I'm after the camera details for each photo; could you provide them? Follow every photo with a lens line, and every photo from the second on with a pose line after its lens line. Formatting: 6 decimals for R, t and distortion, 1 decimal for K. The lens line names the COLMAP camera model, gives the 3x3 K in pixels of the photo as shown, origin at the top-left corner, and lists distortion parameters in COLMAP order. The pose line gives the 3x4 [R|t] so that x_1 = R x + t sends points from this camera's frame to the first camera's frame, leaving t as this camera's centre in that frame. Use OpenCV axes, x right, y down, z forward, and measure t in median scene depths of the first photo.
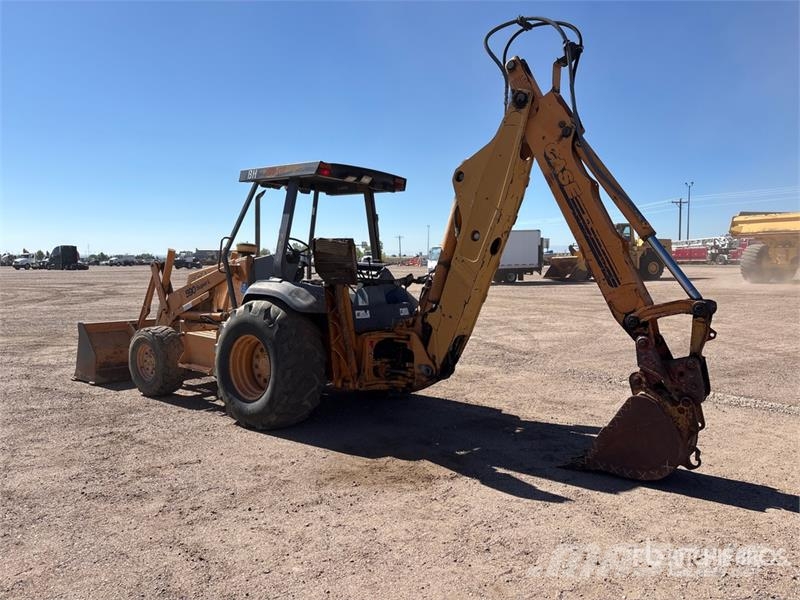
lens RADIAL K [[600.8, 0, 403.6], [0, 600.8, 305.6], [0, 0, 1]] dist [0.041482, -0.034680]
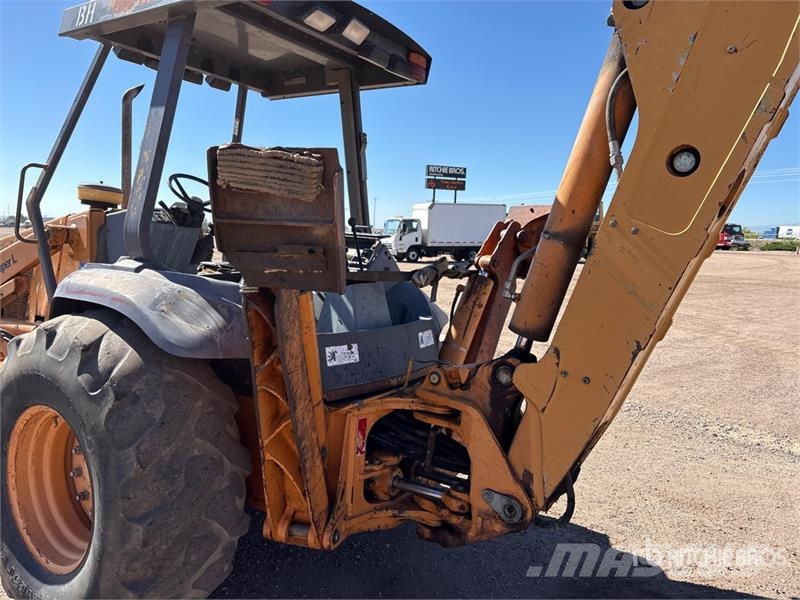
lens RADIAL K [[600.8, 0, 392.9], [0, 600.8, 298.6], [0, 0, 1]] dist [0.041482, -0.034680]
pose [[0.996618, 0.023551, 0.078733, -0.067433], [-0.025965, 0.999219, 0.029777, -0.037320], [-0.077970, -0.031721, 0.996451, 0.592067]]
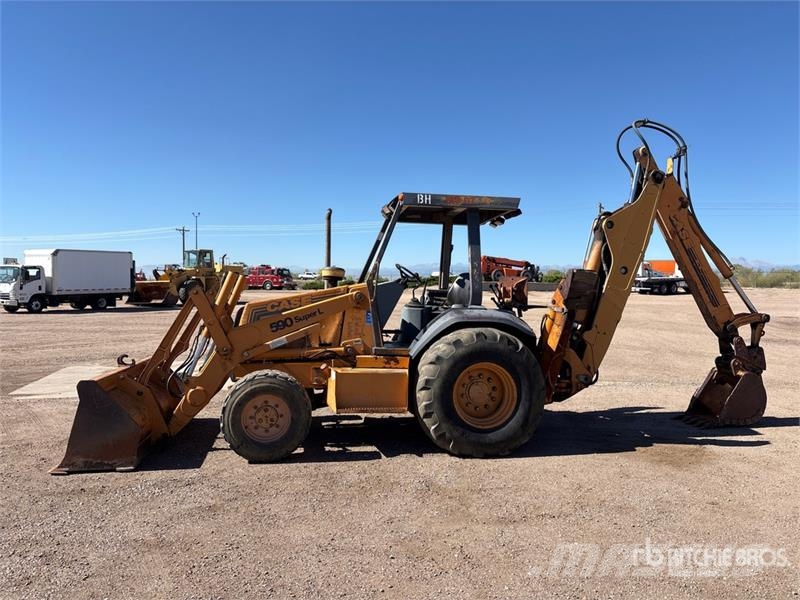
lens RADIAL K [[600.8, 0, 393.5], [0, 600.8, 295.3], [0, 0, 1]] dist [0.041482, -0.034680]
pose [[0.676884, -0.004435, 0.736076, -1.078830], [0.046245, 0.998263, -0.036511, -0.033320], [-0.734636, 0.058753, 0.675913, 0.427188]]
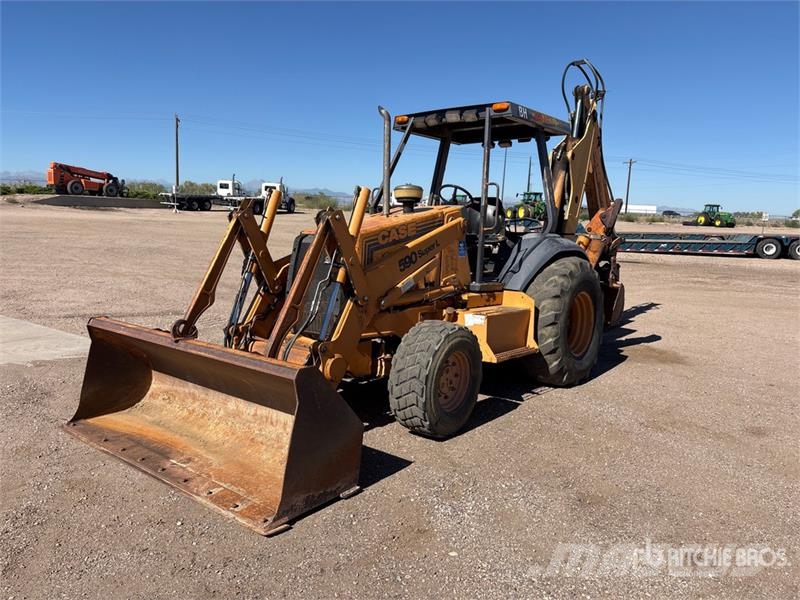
lens RADIAL K [[600.8, 0, 396.4], [0, 600.8, 299.6], [0, 0, 1]] dist [0.041482, -0.034680]
pose [[0.024482, -0.140939, 0.989716, -1.237307], [0.042788, 0.989253, 0.139814, -0.090699], [-0.998784, 0.038925, 0.030249, 1.261970]]
